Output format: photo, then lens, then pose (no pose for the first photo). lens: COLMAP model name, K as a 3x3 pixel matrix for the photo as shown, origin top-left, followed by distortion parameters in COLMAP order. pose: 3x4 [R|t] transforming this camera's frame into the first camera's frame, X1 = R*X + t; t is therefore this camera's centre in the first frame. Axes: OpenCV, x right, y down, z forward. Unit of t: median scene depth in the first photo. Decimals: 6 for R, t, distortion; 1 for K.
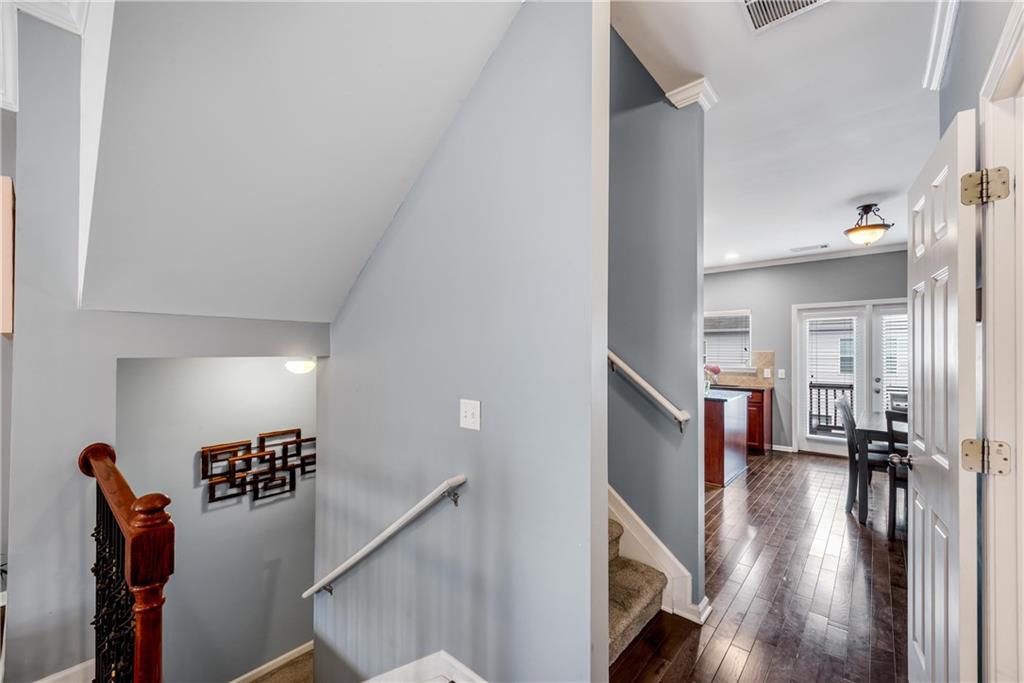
lens RADIAL K [[408.8, 0, 516.9], [0, 408.8, 347.0], [0, 0, 1]] dist [0.000283, 0.000003]
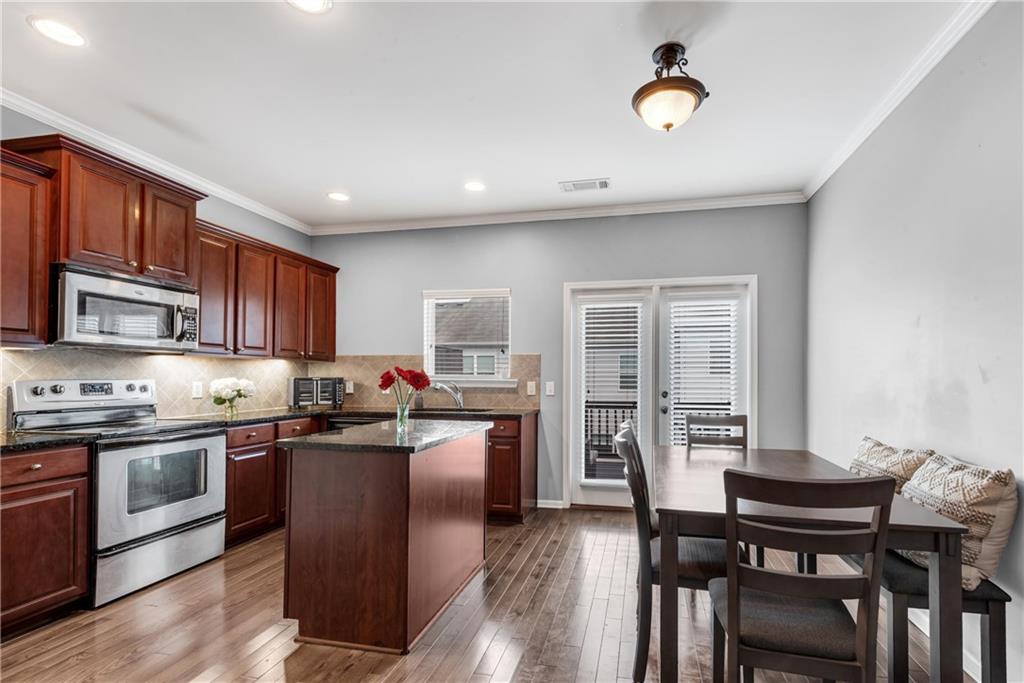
lens RADIAL K [[508.4, 0, 514.9], [0, 508.4, 365.2], [0, 0, 1]] dist [-0.026366, -0.000121]
pose [[0.892544, 0.003869, 0.450944, 0.245797], [-0.004596, 0.999989, 0.000517, 0.029566], [-0.450937, -0.002535, 0.892552, 0.321515]]
